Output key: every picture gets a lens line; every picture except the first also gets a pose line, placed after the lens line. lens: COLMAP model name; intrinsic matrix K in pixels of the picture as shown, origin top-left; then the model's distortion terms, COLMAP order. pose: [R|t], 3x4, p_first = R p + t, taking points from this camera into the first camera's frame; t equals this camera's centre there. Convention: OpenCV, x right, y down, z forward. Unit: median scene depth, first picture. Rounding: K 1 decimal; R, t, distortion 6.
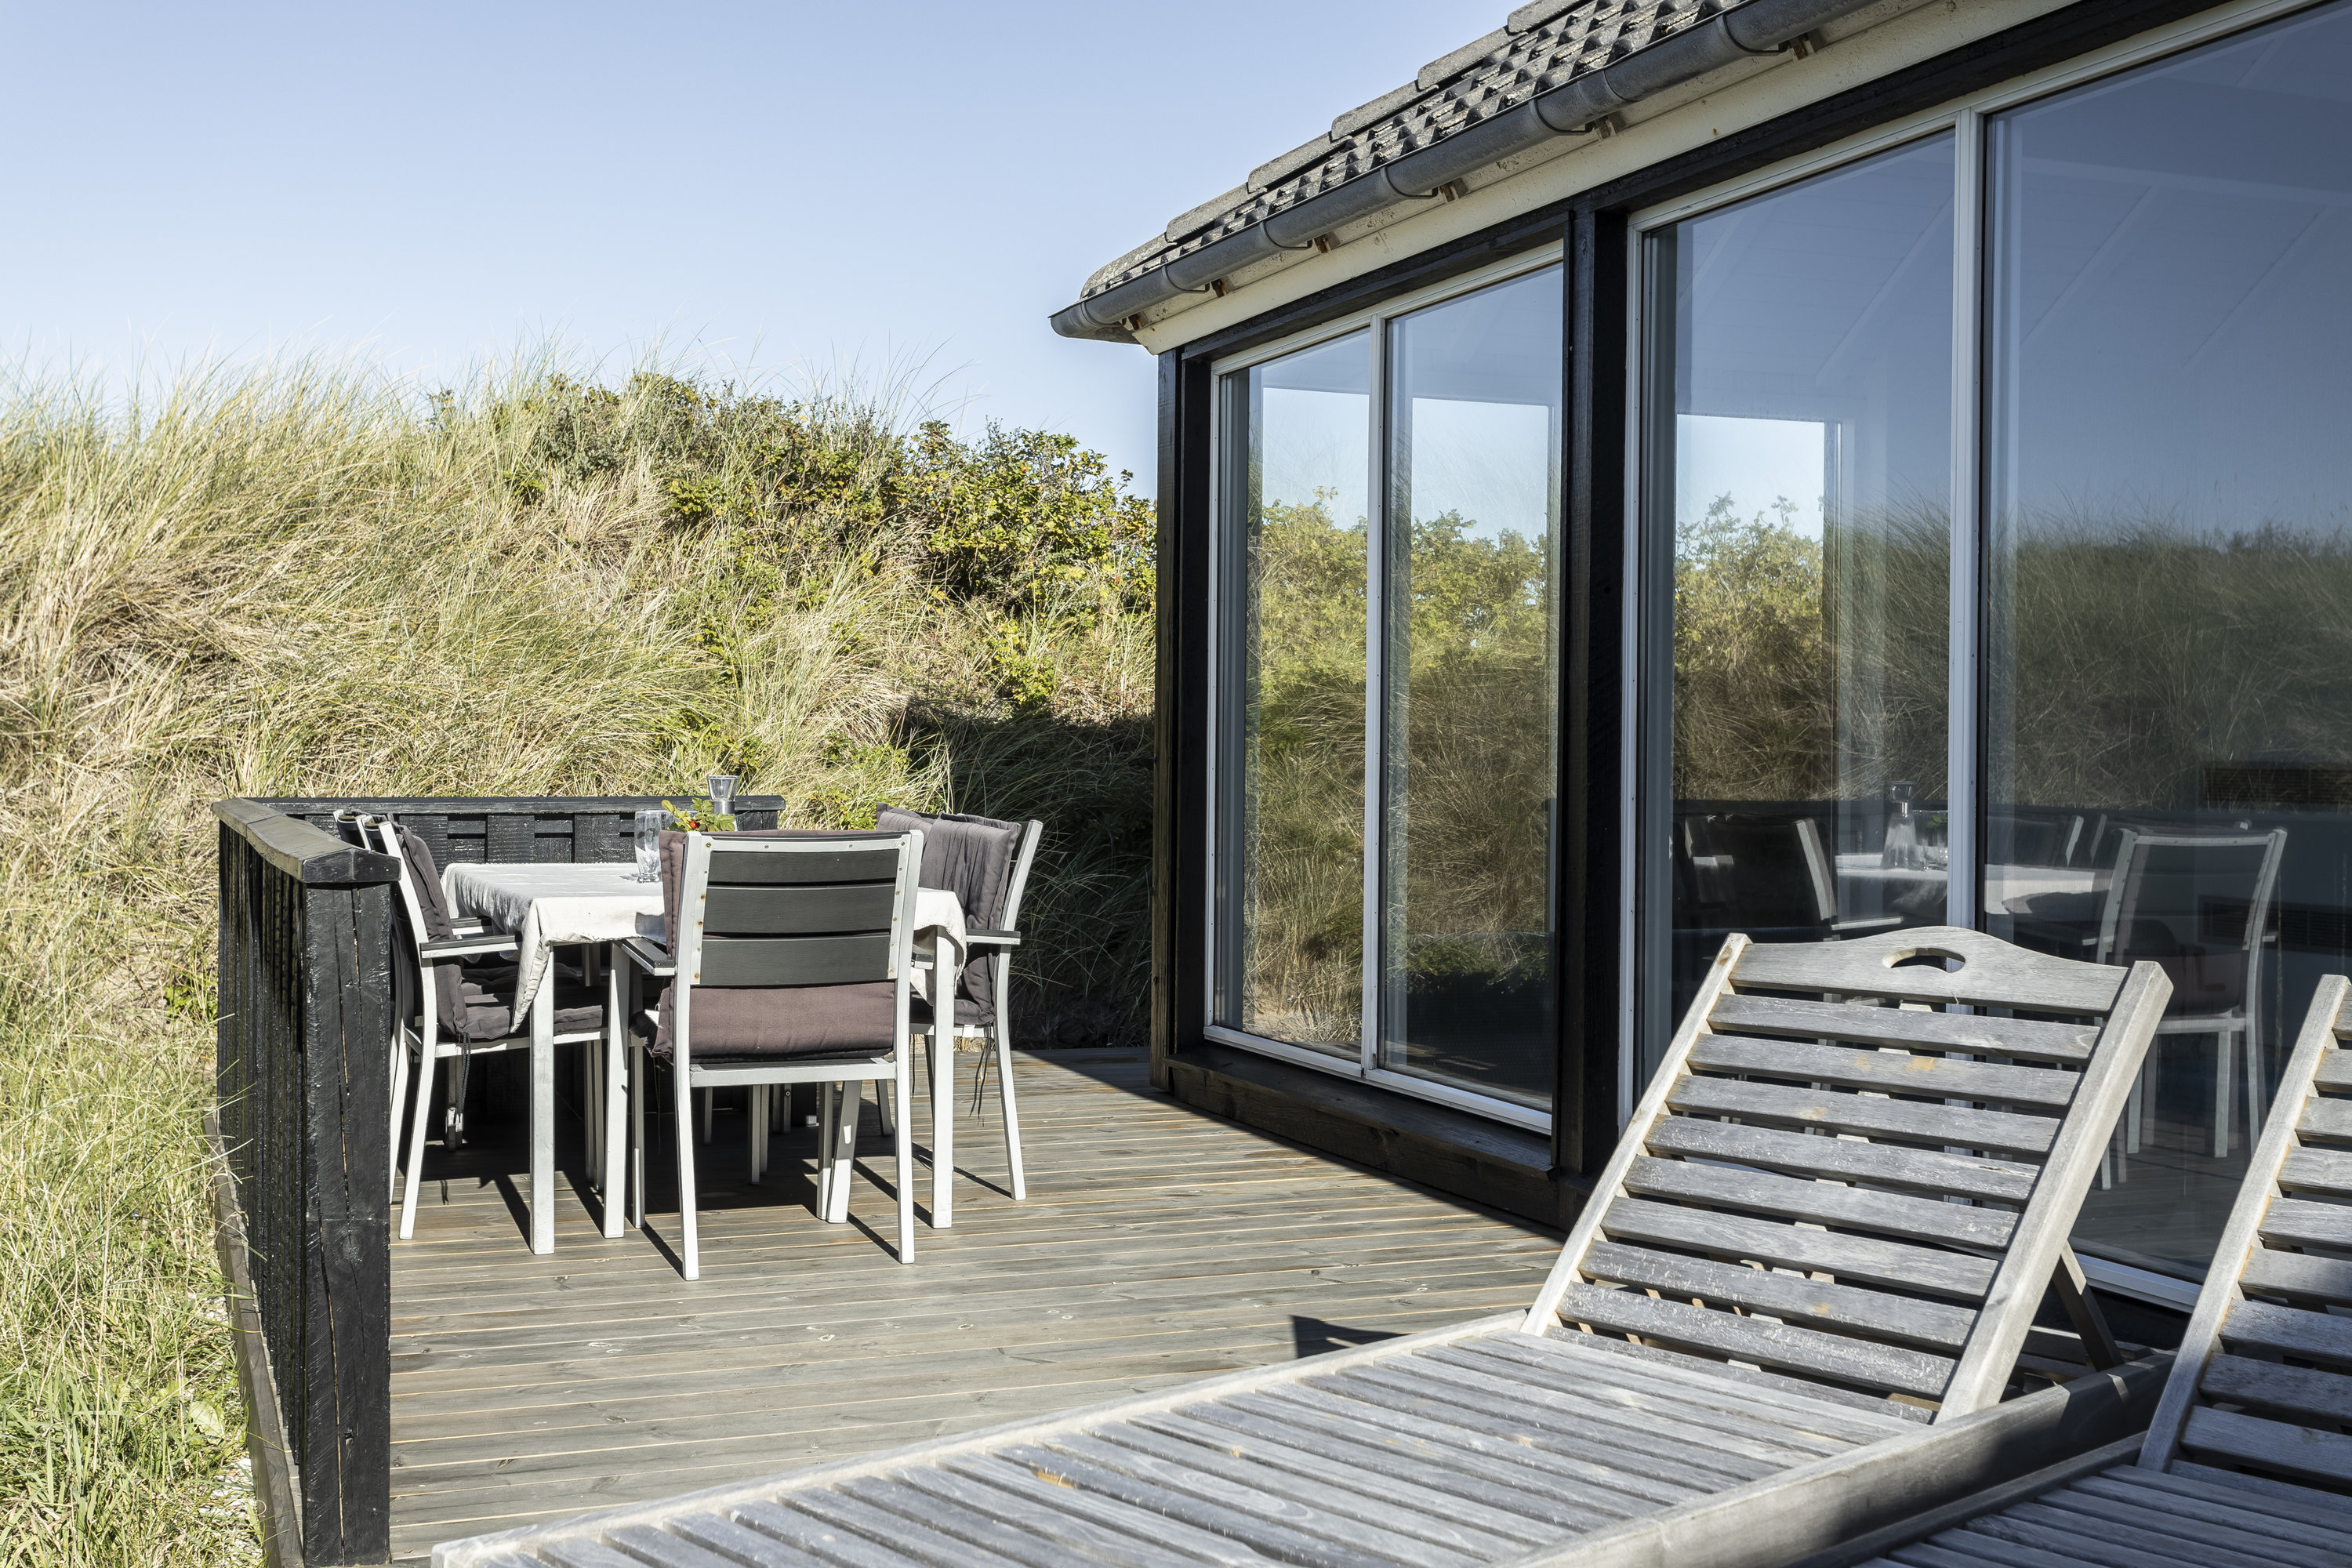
lens RADIAL K [[2523.3, 0, 1178.5], [0, 2523.3, 789.2], [0, 0, 1]] dist [0.026498, -0.002180]
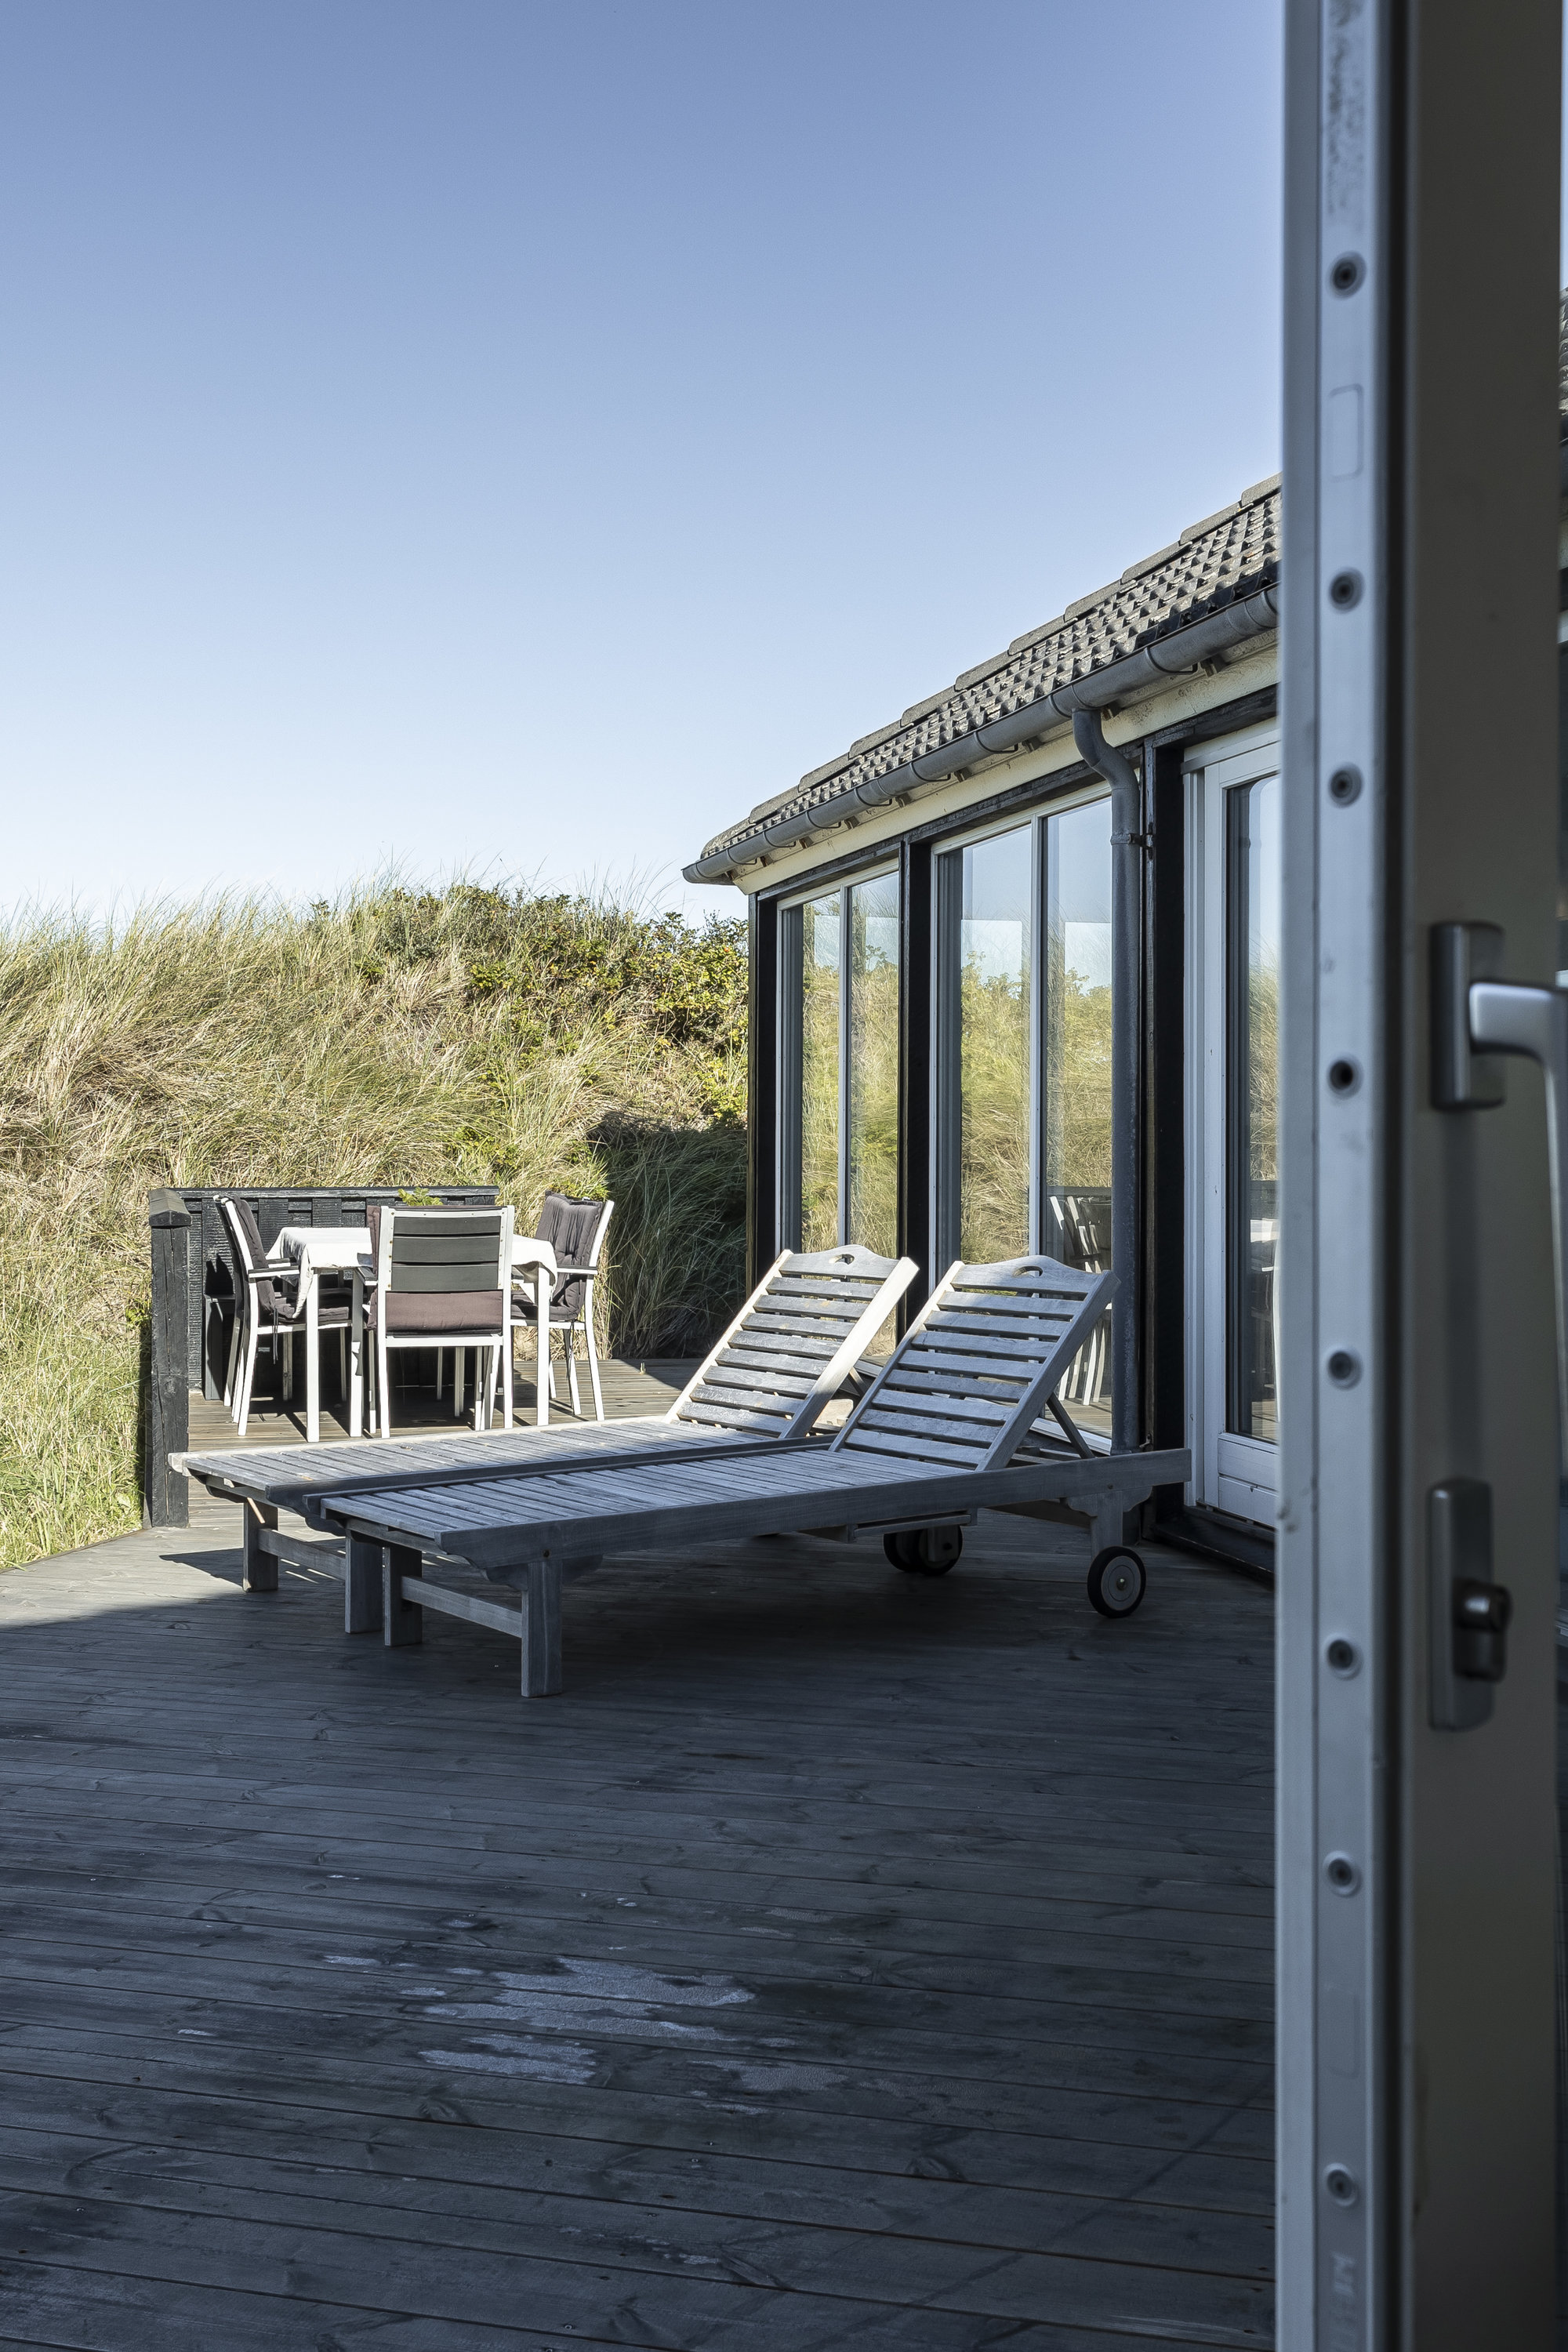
lens RADIAL K [[2425.2, 0, 784.0], [0, 2425.2, 1176.0], [0, 0, 1]] dist [0.041863, 0.000840]
pose [[0.991090, -0.002296, -0.133172, 0.193876], [0.002164, 0.999997, -0.001135, -0.001383], [0.133174, 0.000837, 0.991092, -0.413959]]
